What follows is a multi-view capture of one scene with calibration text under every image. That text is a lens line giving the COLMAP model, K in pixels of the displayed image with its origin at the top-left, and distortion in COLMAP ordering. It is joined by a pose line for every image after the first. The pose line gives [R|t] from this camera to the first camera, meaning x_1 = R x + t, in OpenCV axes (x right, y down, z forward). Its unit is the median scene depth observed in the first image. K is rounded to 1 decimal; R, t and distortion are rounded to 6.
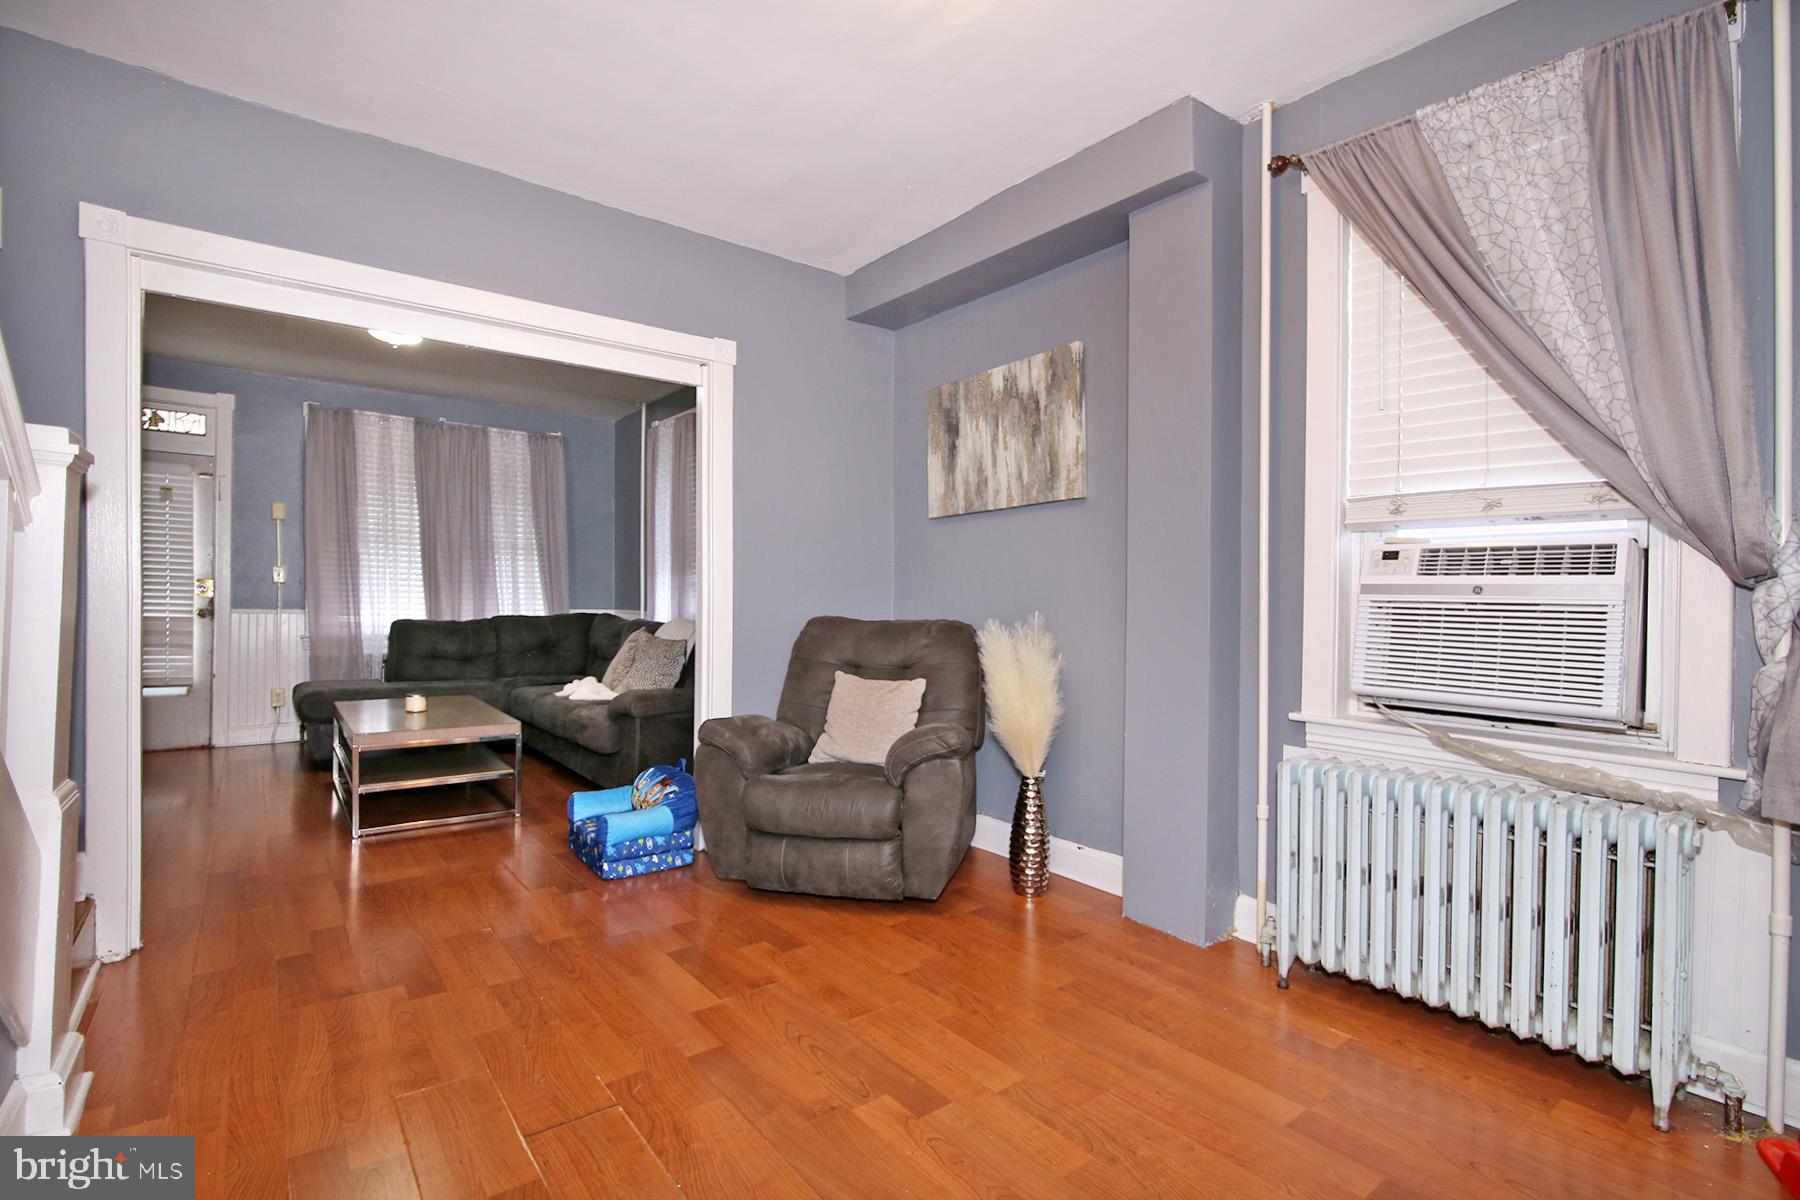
lens RADIAL K [[862.2, 0, 902.4], [0, 862.2, 607.9], [0, 0, 1]] dist [-0.003566, -0.000206]
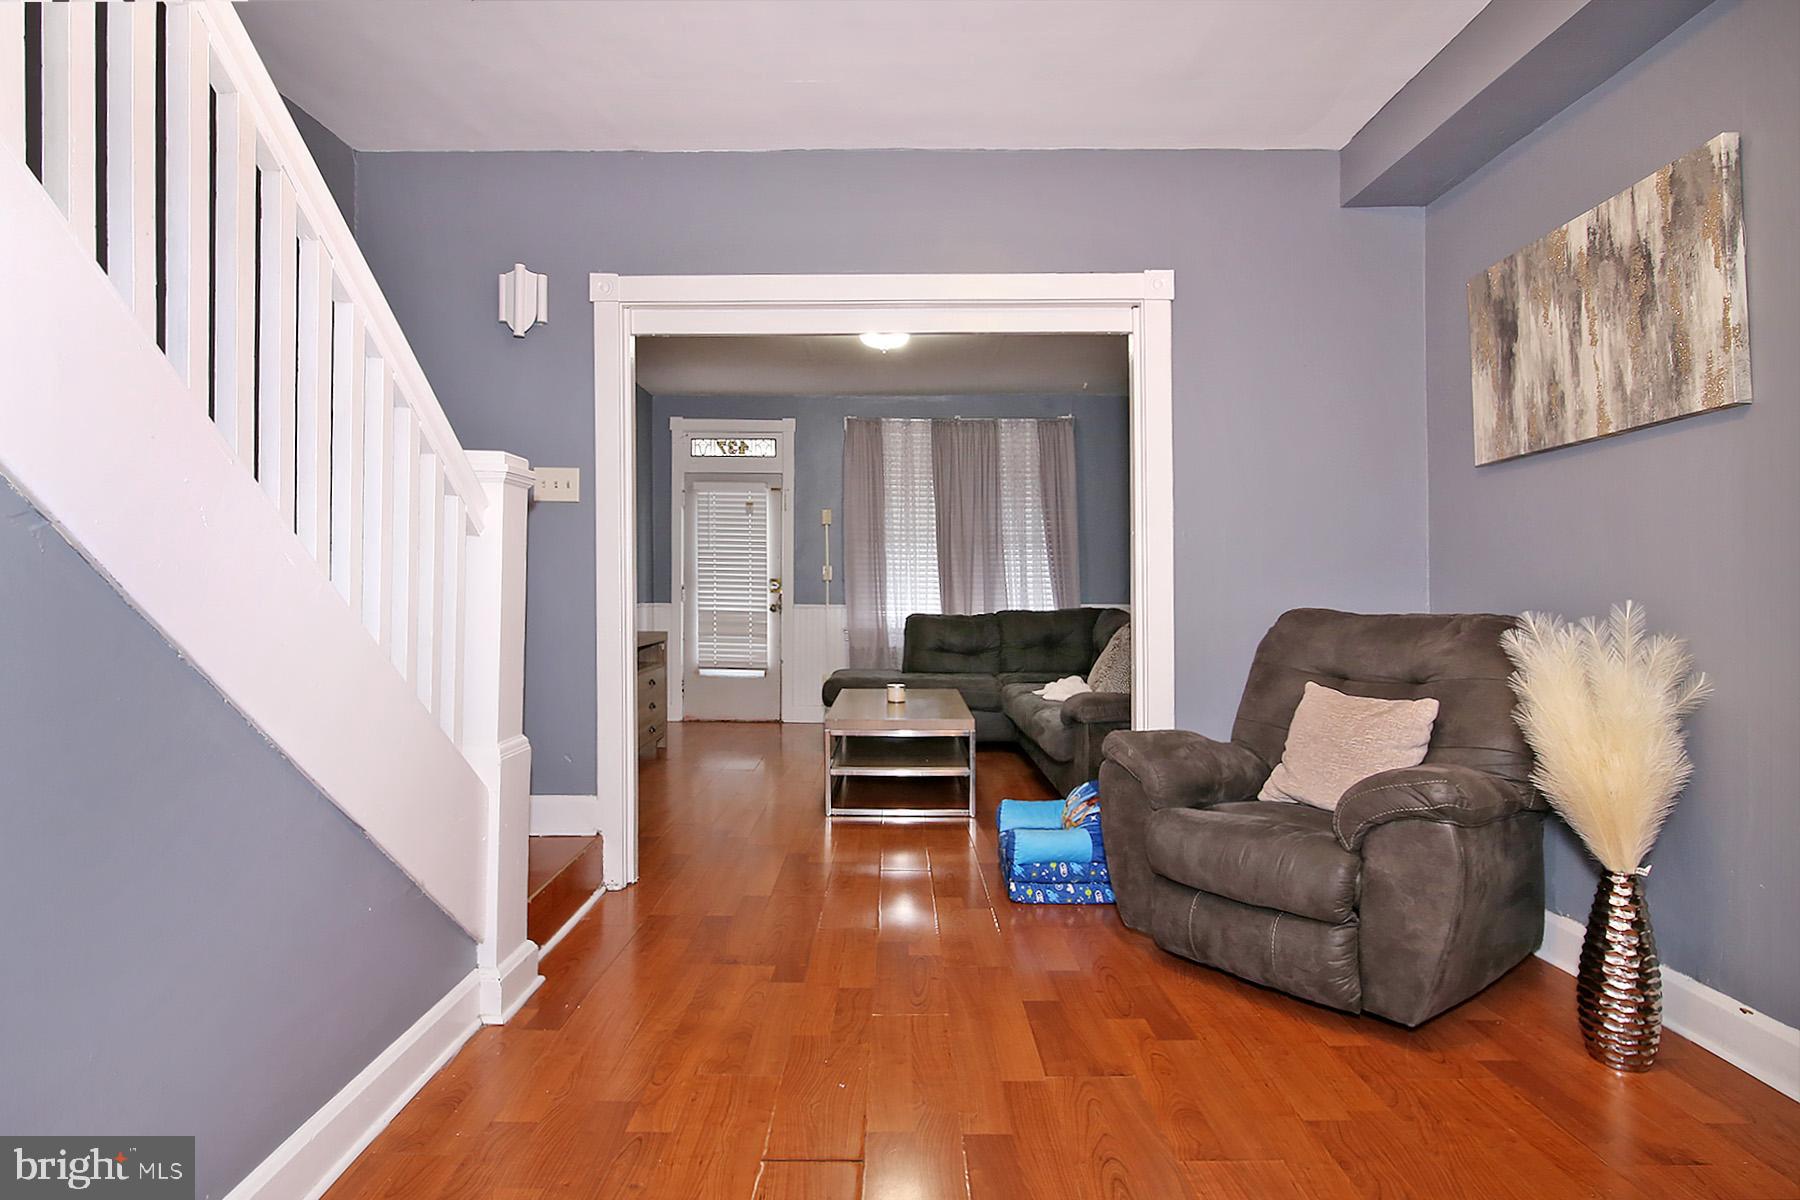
lens RADIAL K [[935.2, 0, 862.2], [0, 935.2, 605.2], [0, 0, 1]] dist [0.001914, 0.000344]
pose [[0.779294, -0.002609, -0.626653, 0.130433], [0.002486, 0.999996, -0.001072, 0.006790], [0.626654, -0.000722, 0.779298, 0.128283]]
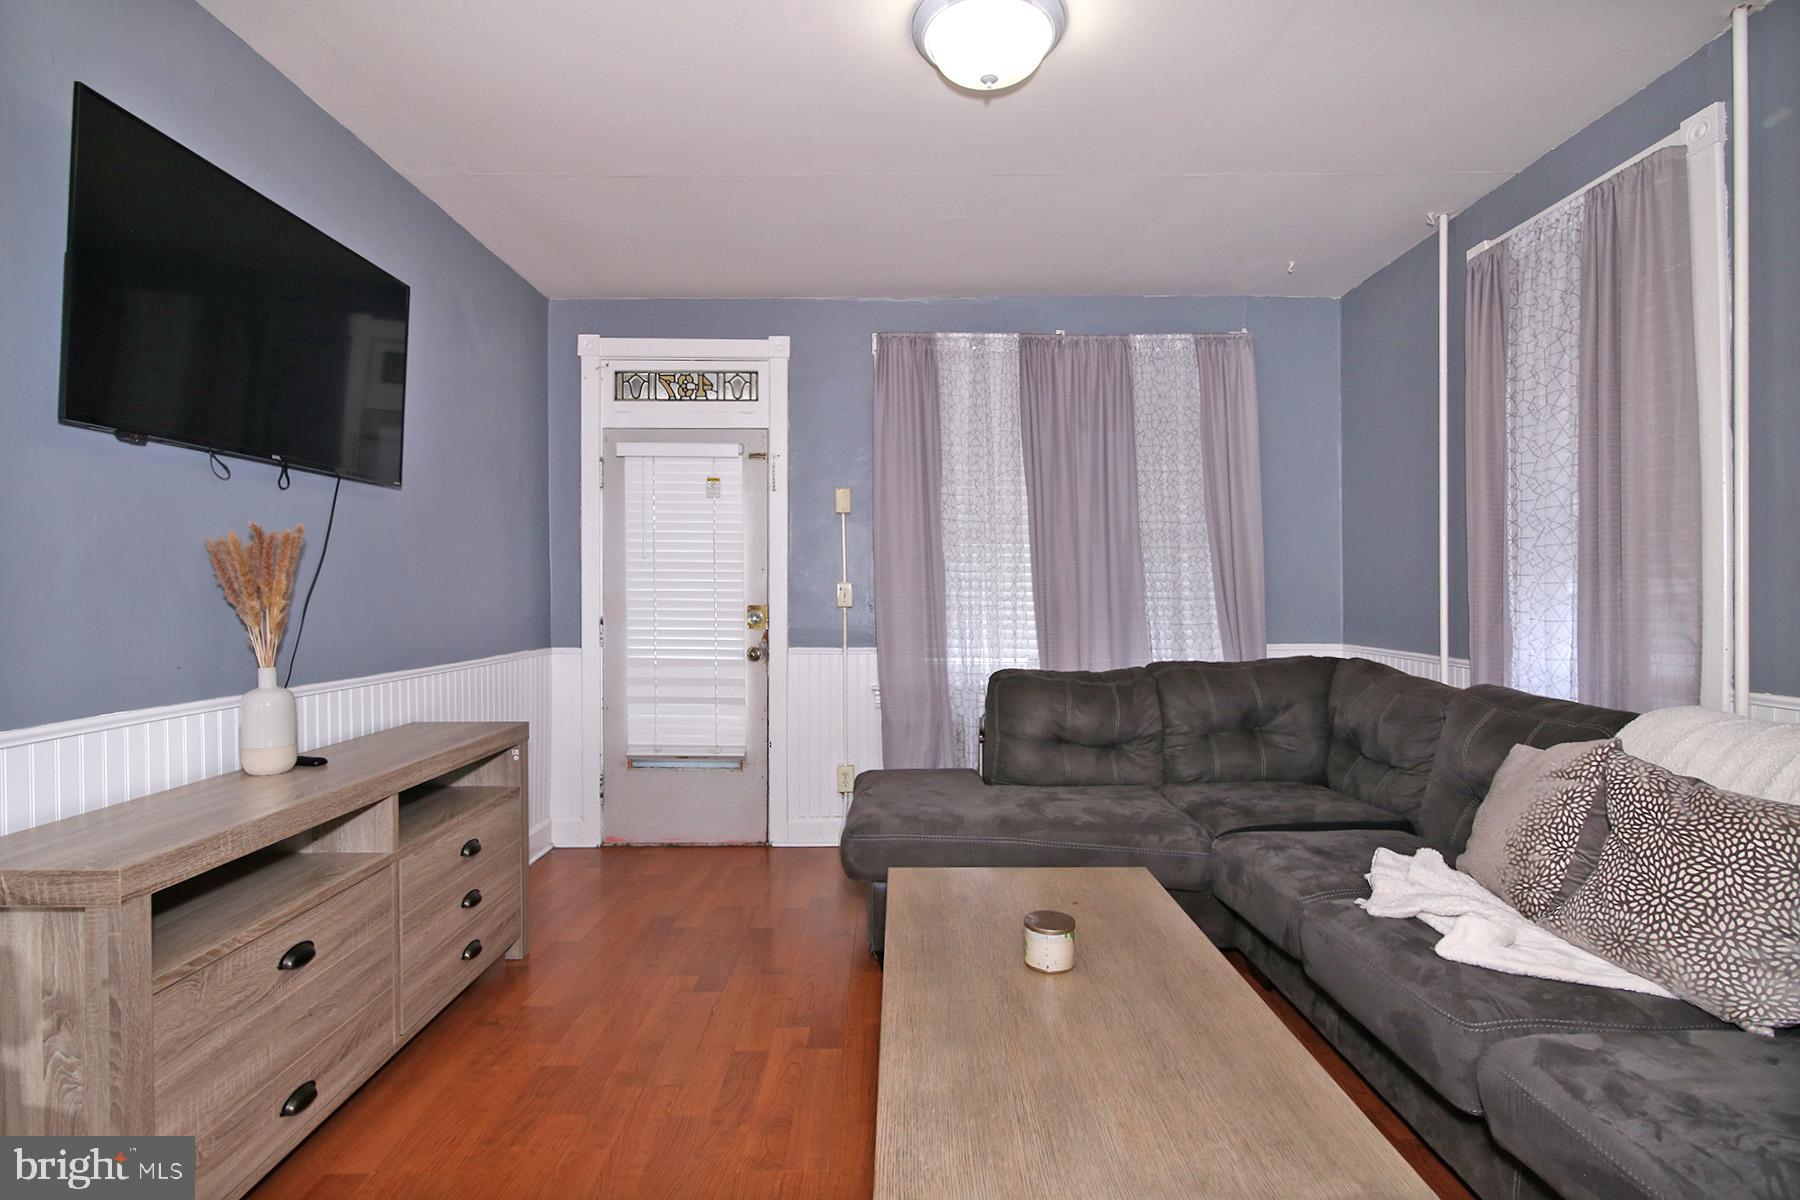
lens RADIAL K [[862.2, 0, 902.4], [0, 862.2, 607.9], [0, 0, 1]] dist [-0.003566, -0.000206]
pose [[0.801094, -0.007171, -0.598496, -0.485508], [0.010073, 0.999948, 0.001500, -0.050855], [0.598454, -0.007230, 0.801125, 0.827487]]
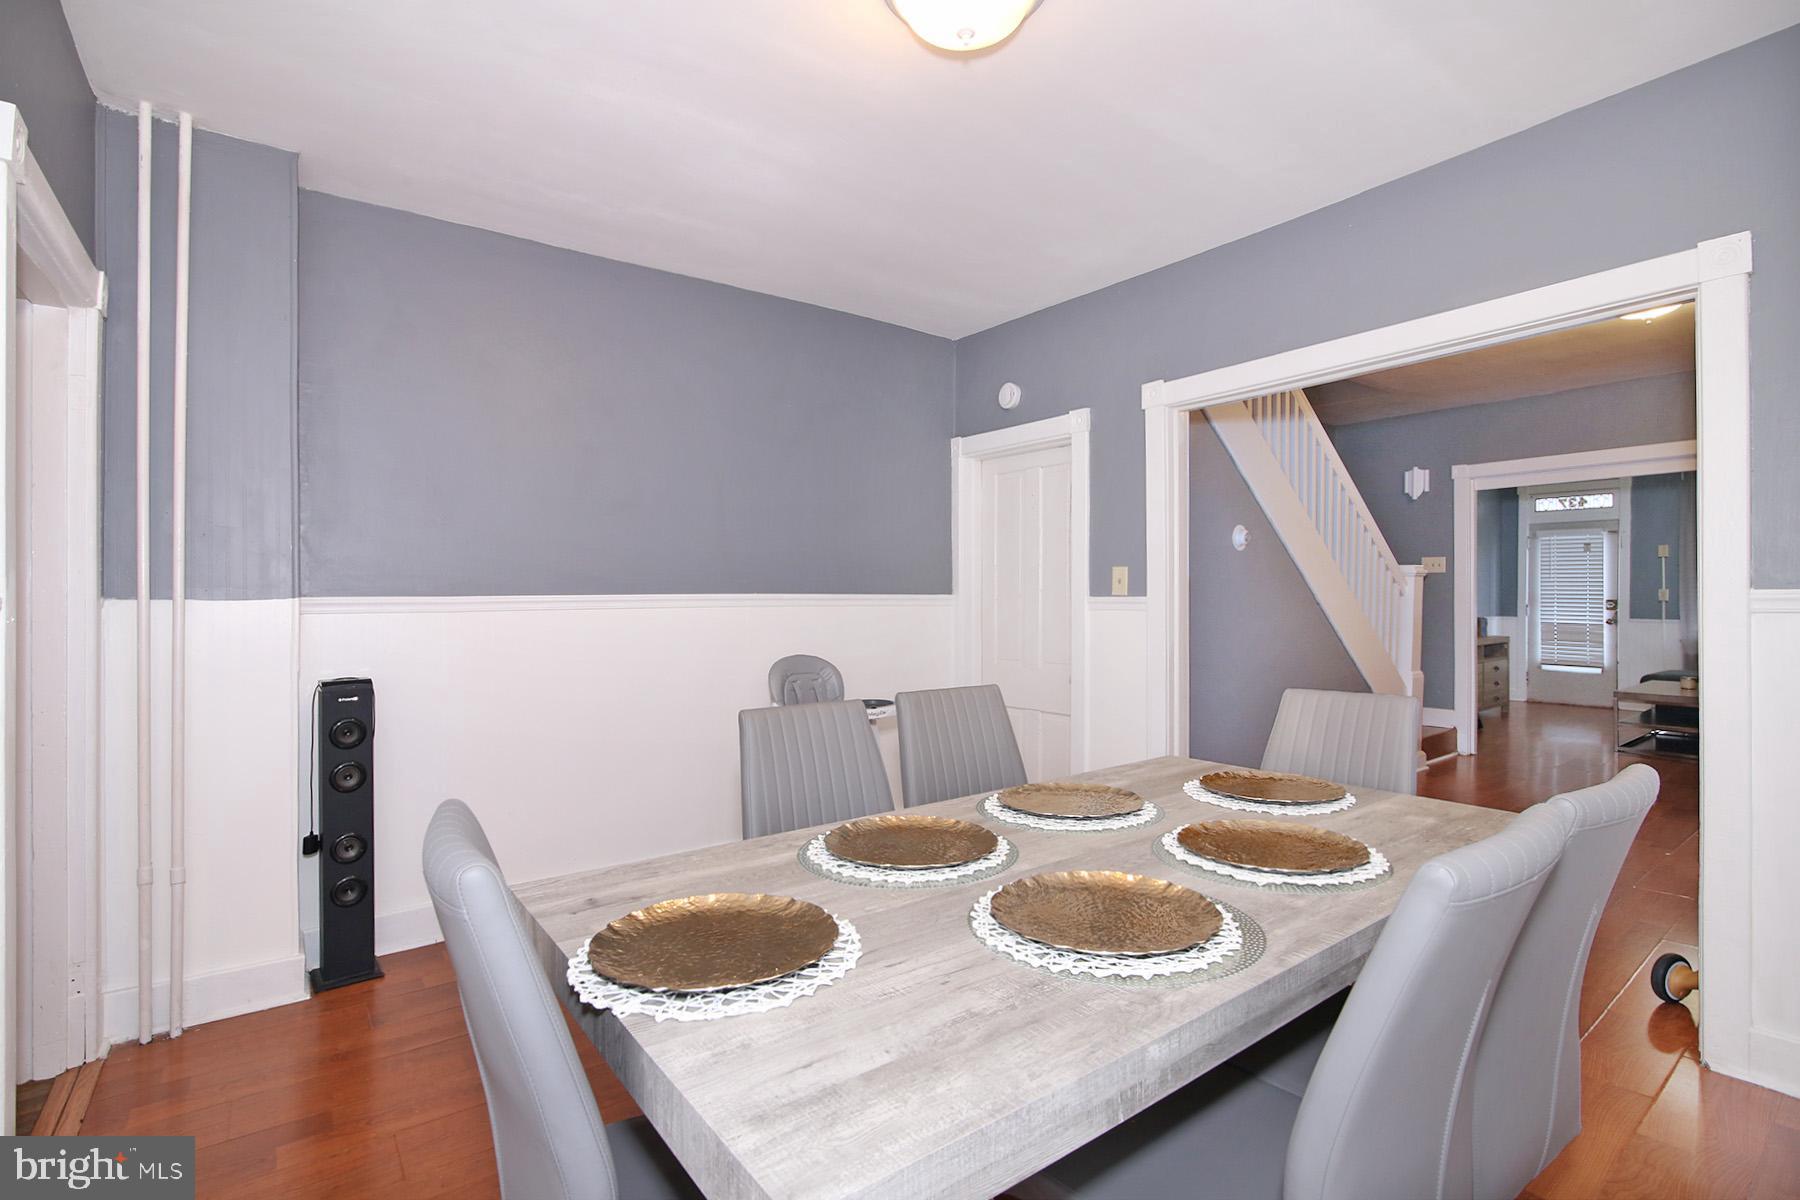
lens RADIAL K [[818.3, 0, 893.4], [0, 818.3, 609.7], [0, 0, 1]] dist [-0.001001, -0.009882]
pose [[0.010785, -0.004371, -0.999932, 1.045820], [-0.003931, 0.999983, -0.004414, -0.006056], [0.999934, 0.003978, 0.010767, -0.512146]]
